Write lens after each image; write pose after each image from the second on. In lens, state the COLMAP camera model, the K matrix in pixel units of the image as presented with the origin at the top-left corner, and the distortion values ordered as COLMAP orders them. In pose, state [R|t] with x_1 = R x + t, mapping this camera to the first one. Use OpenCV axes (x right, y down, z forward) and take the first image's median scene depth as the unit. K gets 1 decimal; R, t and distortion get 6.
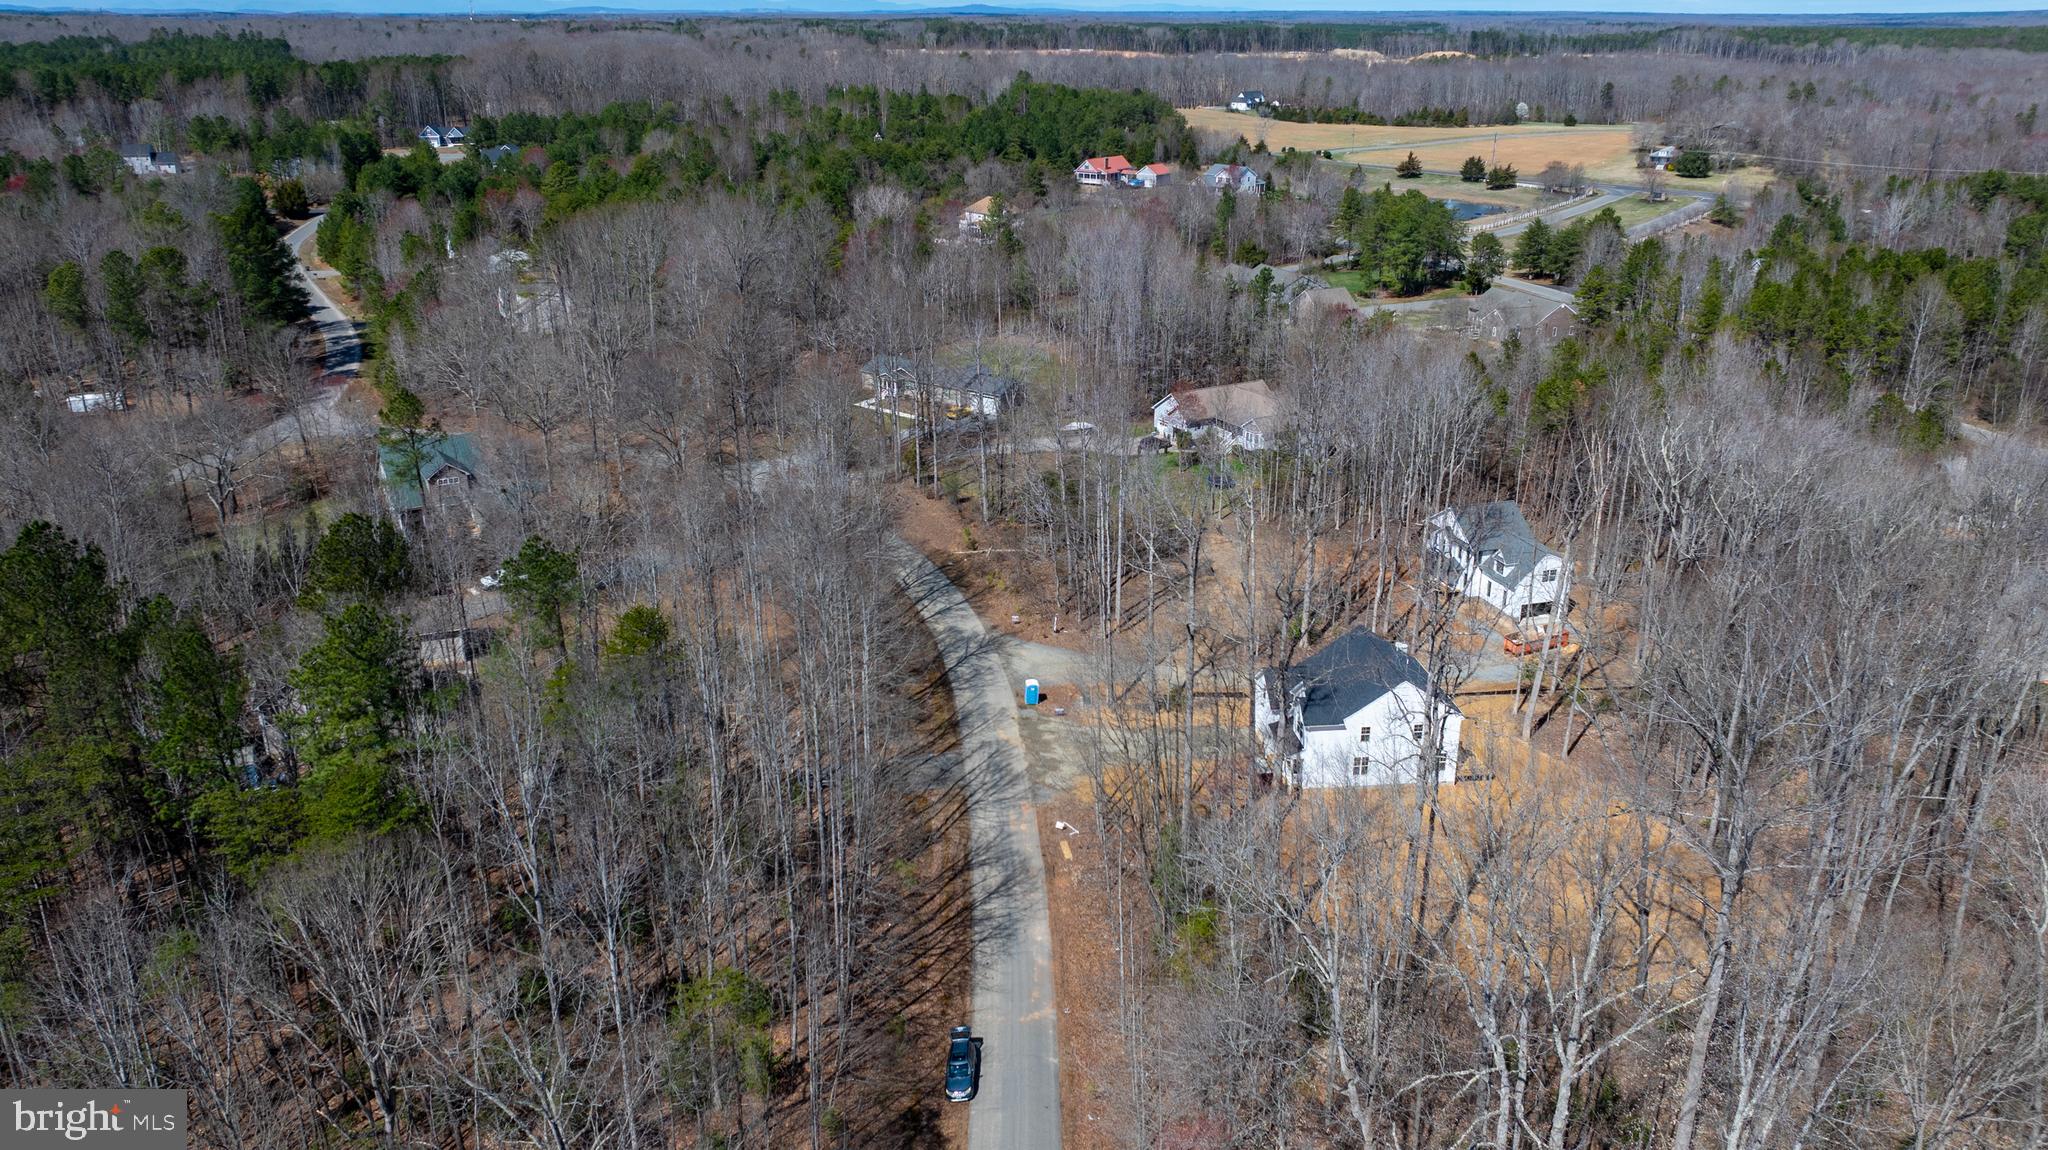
lens RADIAL K [[1466.7, 0, 1019.1], [0, 1466.7, 566.0], [0, 0, 1]] dist [-0.017988, 0.001296]
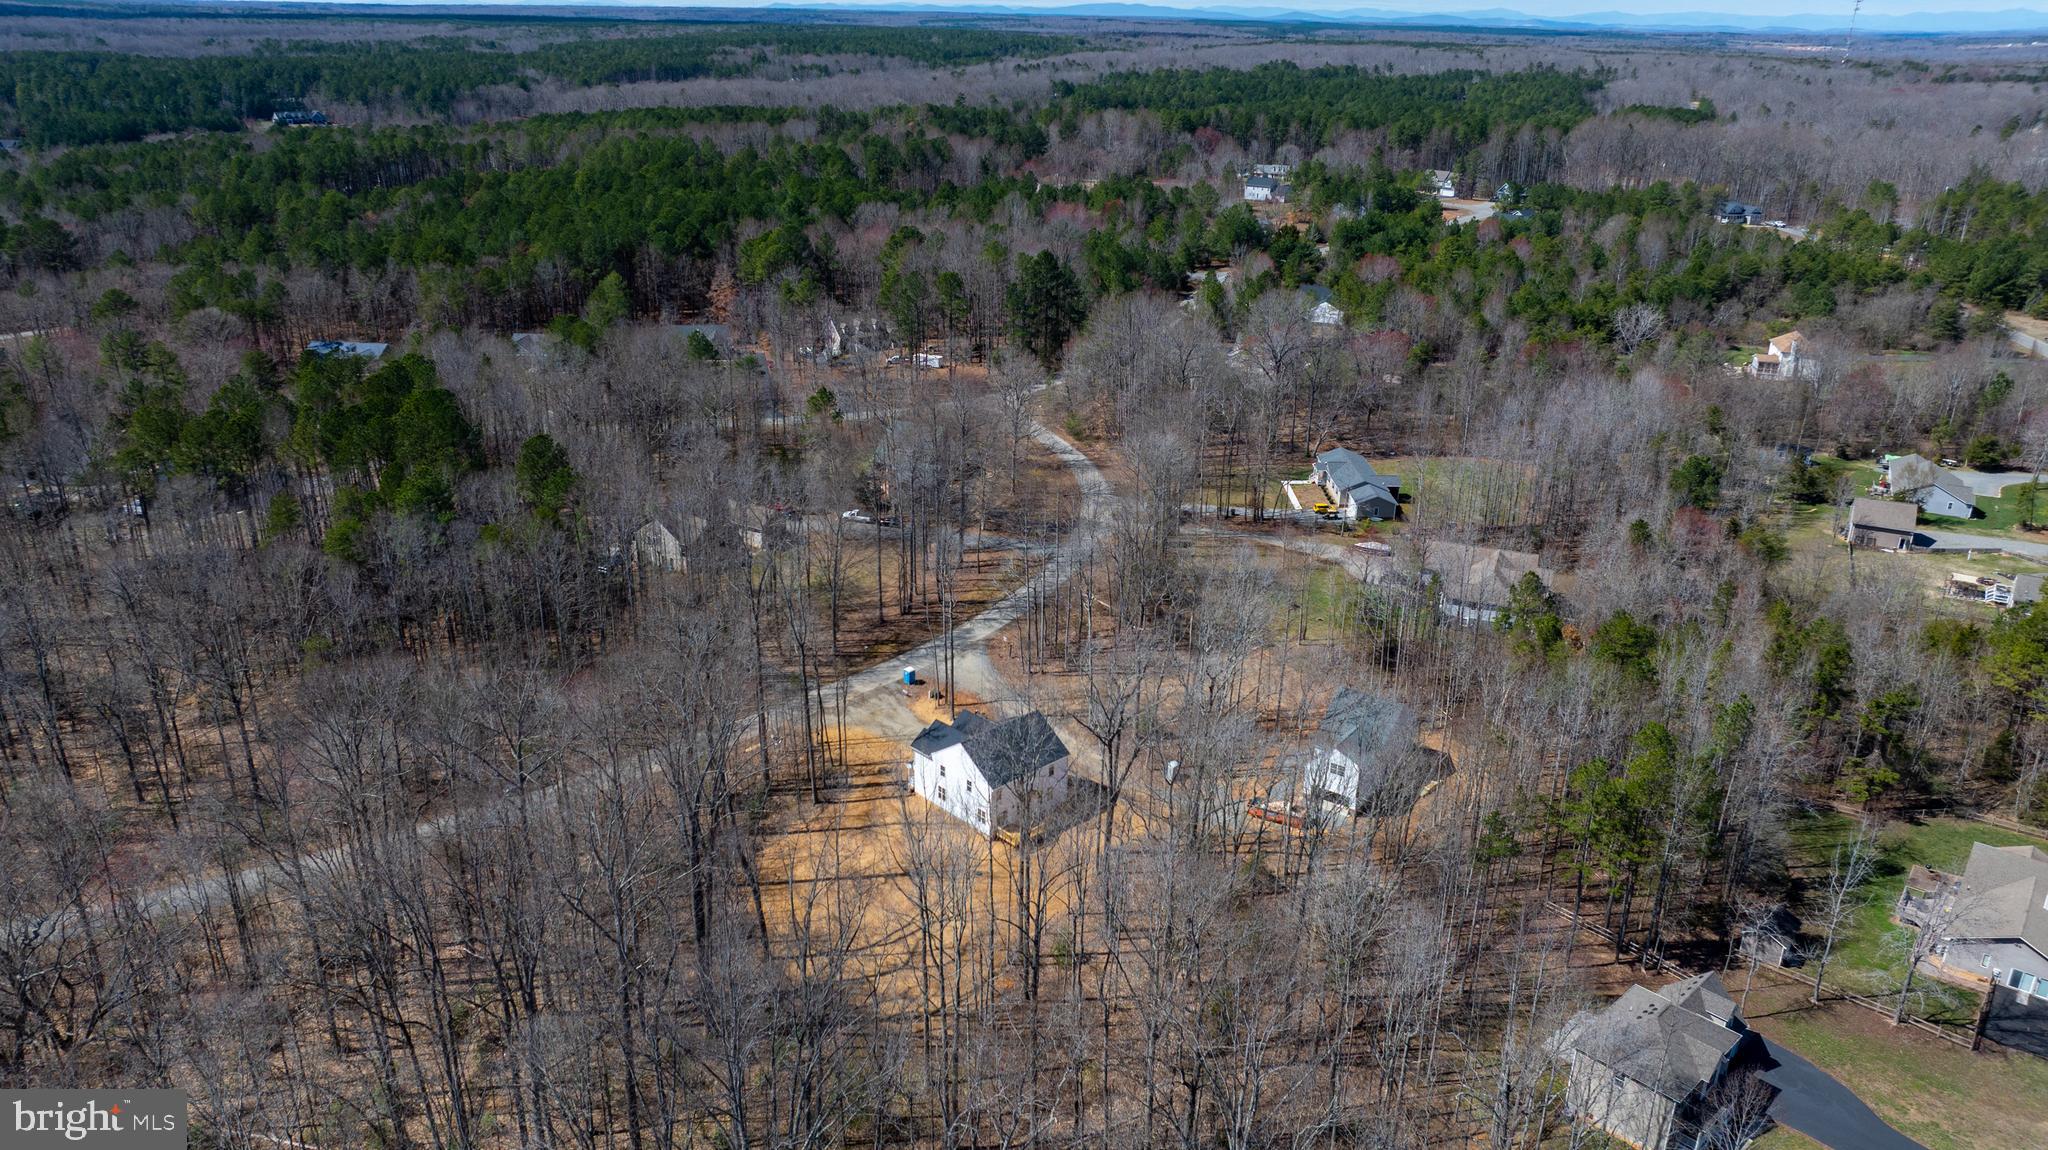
lens RADIAL K [[1414.0, 0, 1018.8], [0, 1414.0, 648.1], [0, 0, 1]] dist [-0.027904, 0.037054]
pose [[0.597689, 0.330296, -0.730528, 0.441371], [-0.292690, 0.938195, 0.184722, -0.091828], [0.746391, 0.103412, 0.657424, 0.077972]]
